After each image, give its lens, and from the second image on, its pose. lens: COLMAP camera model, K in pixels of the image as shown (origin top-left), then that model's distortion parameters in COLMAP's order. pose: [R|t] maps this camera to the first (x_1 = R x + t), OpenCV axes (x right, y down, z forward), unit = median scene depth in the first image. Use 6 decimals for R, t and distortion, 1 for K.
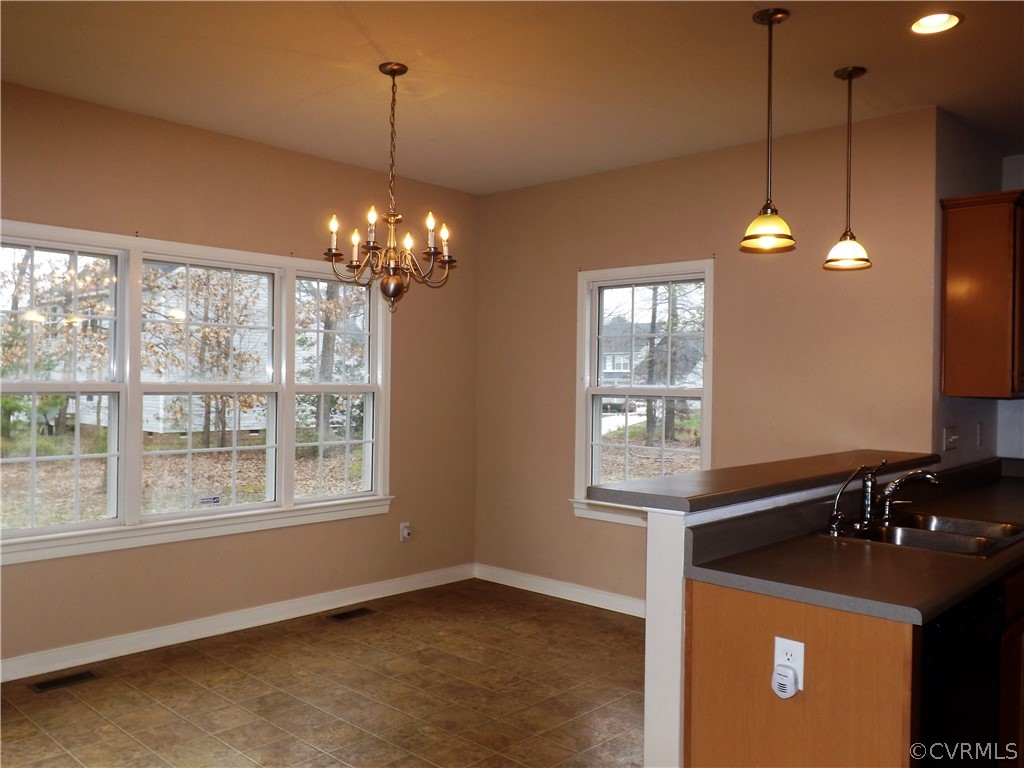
lens RADIAL K [[844.6, 0, 512.0], [0, 844.6, 384.0], [0, 0, 1]] dist [-0.000571, 0.000519]
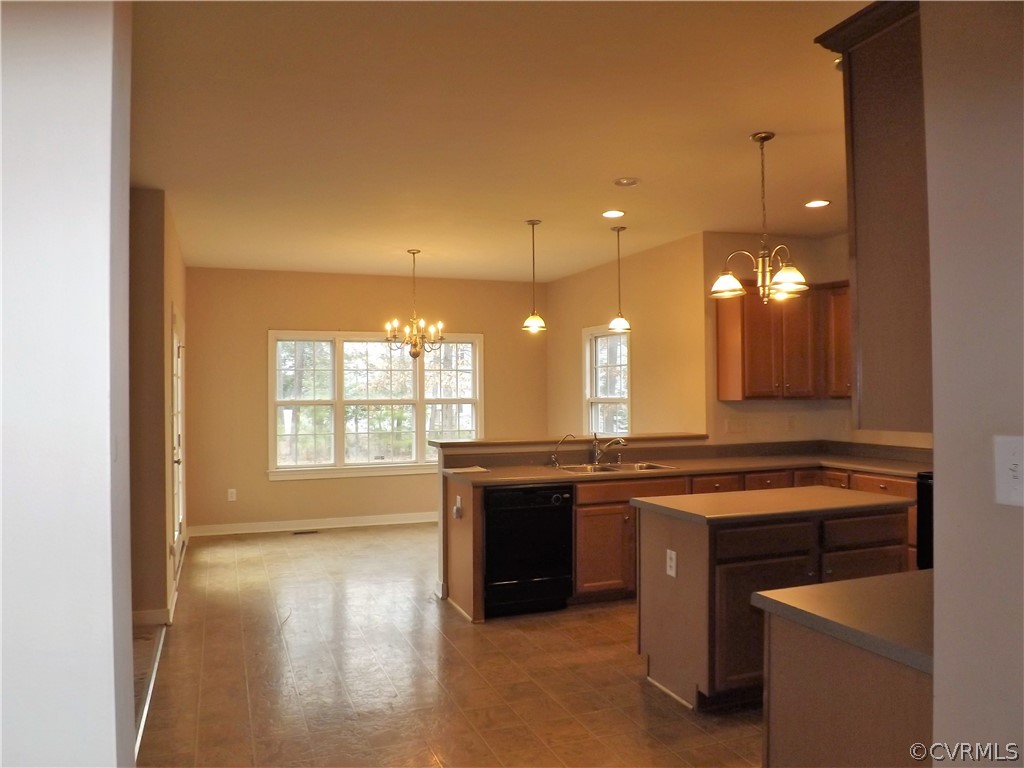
lens RADIAL K [[750.8, 0, 512.0], [0, 750.8, 384.0], [0, 0, 1]] dist [-0.060403, 0.004034]
pose [[0.893099, -0.022228, -0.449310, 0.724243], [0.017212, 0.999736, -0.015246, -0.003496], [0.449530, 0.005882, 0.893246, -0.450134]]
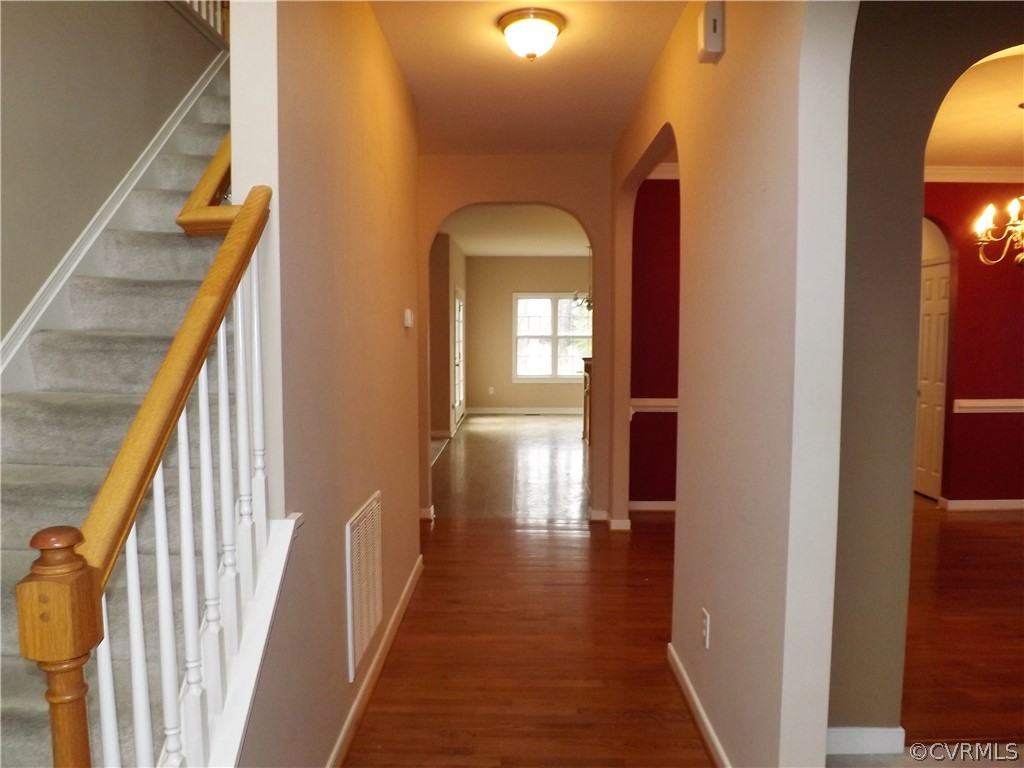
lens RADIAL K [[750.8, 0, 512.0], [0, 750.8, 384.0], [0, 0, 1]] dist [-0.060403, 0.004034]
pose [[0.660743, 0.047835, -0.749087, 1.571472], [0.004480, 0.997698, 0.067662, -0.007837], [0.750599, -0.048063, 0.659008, -1.044552]]
